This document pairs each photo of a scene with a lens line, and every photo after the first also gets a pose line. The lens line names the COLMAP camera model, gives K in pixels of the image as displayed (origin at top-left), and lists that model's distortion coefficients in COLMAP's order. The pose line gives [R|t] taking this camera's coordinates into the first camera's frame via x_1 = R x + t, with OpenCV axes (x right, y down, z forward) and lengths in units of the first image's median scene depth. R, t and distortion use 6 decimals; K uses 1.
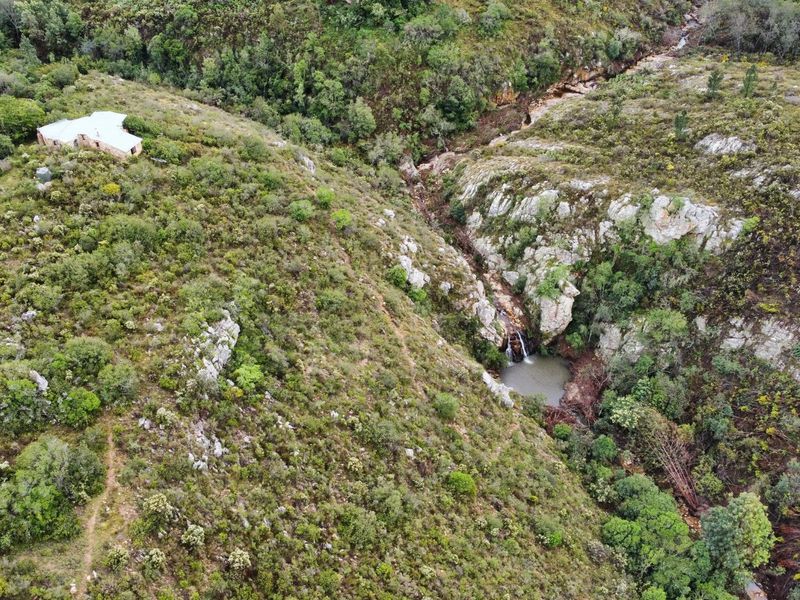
lens RADIAL K [[800.4, 0, 400.4], [0, 800.4, 300.2], [0, 0, 1]] dist [-0.005634, 0.000000]
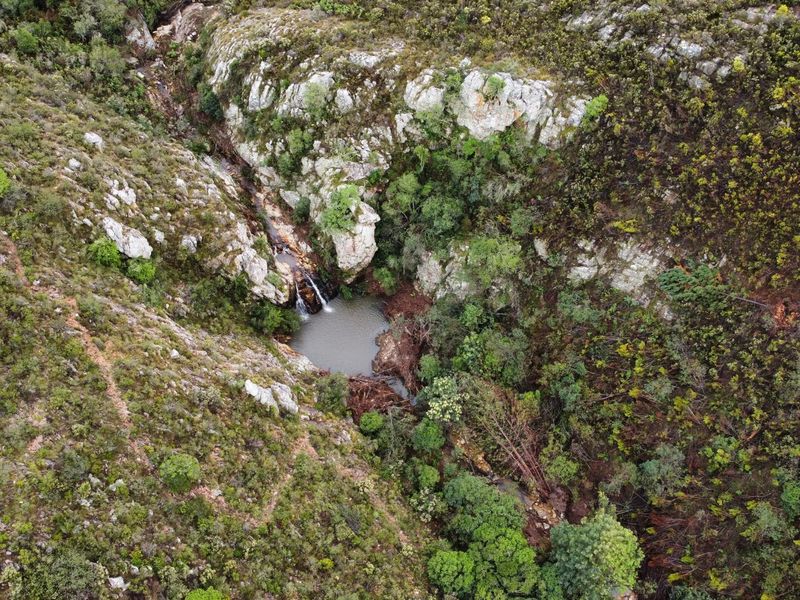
lens RADIAL K [[800.4, 0, 402.2], [0, 800.4, 300.4], [0, 0, 1]] dist [-0.005634, 0.000000]
pose [[0.982082, -0.161959, 0.096354, 0.162955], [0.128002, 0.948521, 0.289696, -0.147512], [-0.138313, -0.272172, 0.952256, 0.286865]]
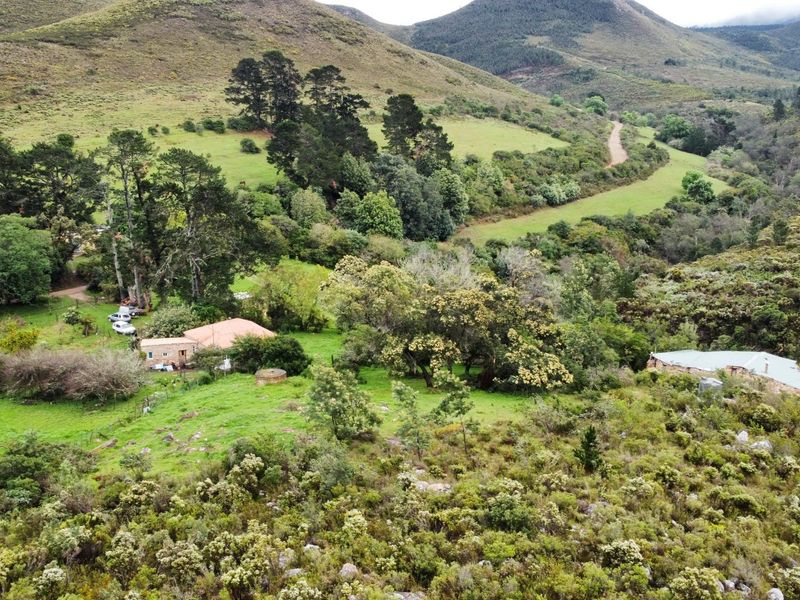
lens RADIAL K [[800.4, 0, 397.2], [0, 800.4, 303.1], [0, 0, 1]] dist [-0.005634, 0.000000]
pose [[0.902733, 0.097867, -0.418922, -0.362528], [-0.298374, 0.843936, -0.445809, 0.085507], [0.309913, 0.527442, 0.791049, 0.407962]]
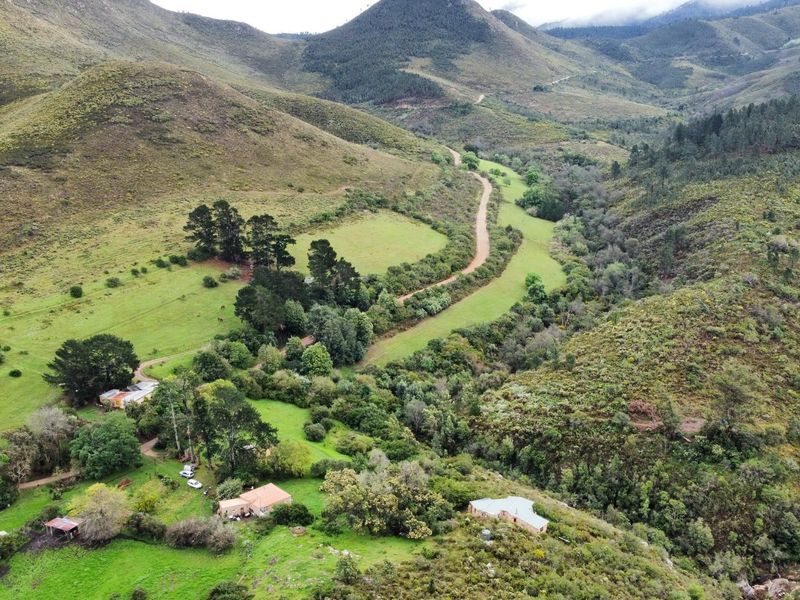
lens RADIAL K [[800.4, 0, 399.2], [0, 800.4, 300.5], [0, 0, 1]] dist [-0.005634, 0.000000]
pose [[0.953974, 0.075430, -0.290249, -0.195841], [-0.208323, 0.862892, -0.460455, 0.134308], [0.215721, 0.499727, 0.838891, -0.316420]]
